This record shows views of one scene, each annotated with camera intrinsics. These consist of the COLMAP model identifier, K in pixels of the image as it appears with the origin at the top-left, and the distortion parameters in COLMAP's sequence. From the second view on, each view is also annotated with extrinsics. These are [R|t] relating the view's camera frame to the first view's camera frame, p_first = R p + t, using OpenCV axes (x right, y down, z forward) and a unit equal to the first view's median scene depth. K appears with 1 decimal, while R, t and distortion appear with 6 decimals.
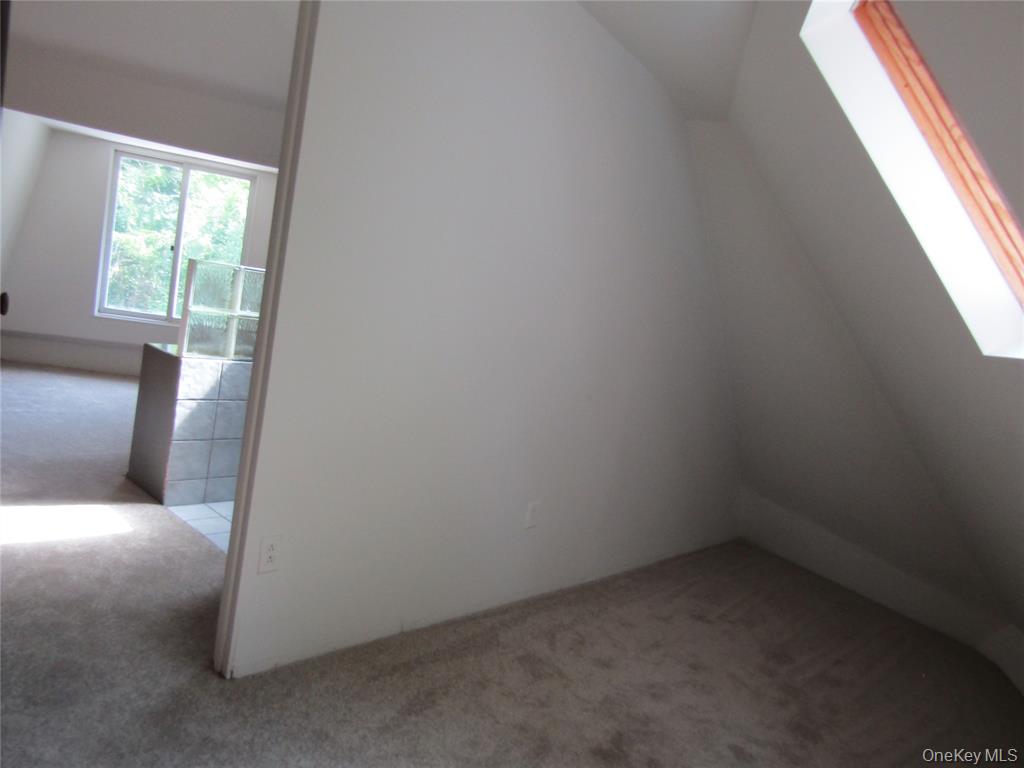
lens RADIAL K [[729.7, 0, 515.7], [0, 729.7, 378.6], [0, 0, 1]] dist [-0.010856, -0.002109]
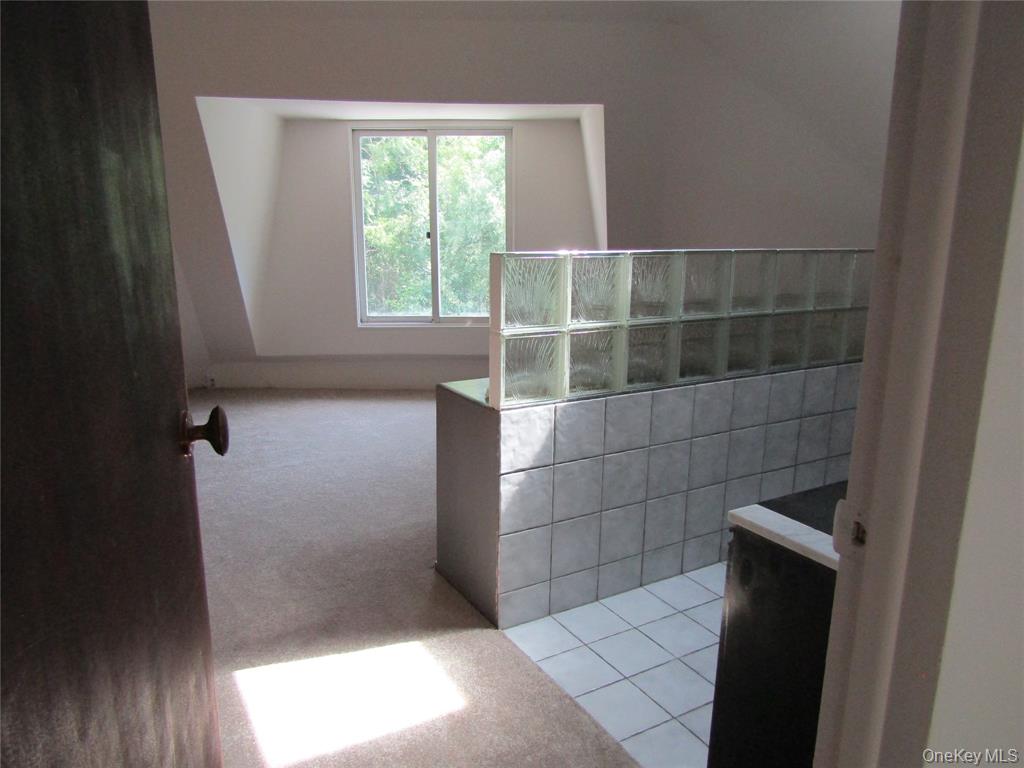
lens RADIAL K [[729.7, 0, 512.1], [0, 729.7, 389.8], [0, 0, 1]] dist [-0.010856, -0.002109]
pose [[0.944062, -0.093070, -0.316363, -0.230733], [0.120366, 0.990410, 0.067818, -0.083580], [0.307017, -0.102104, 0.946211, 0.377805]]
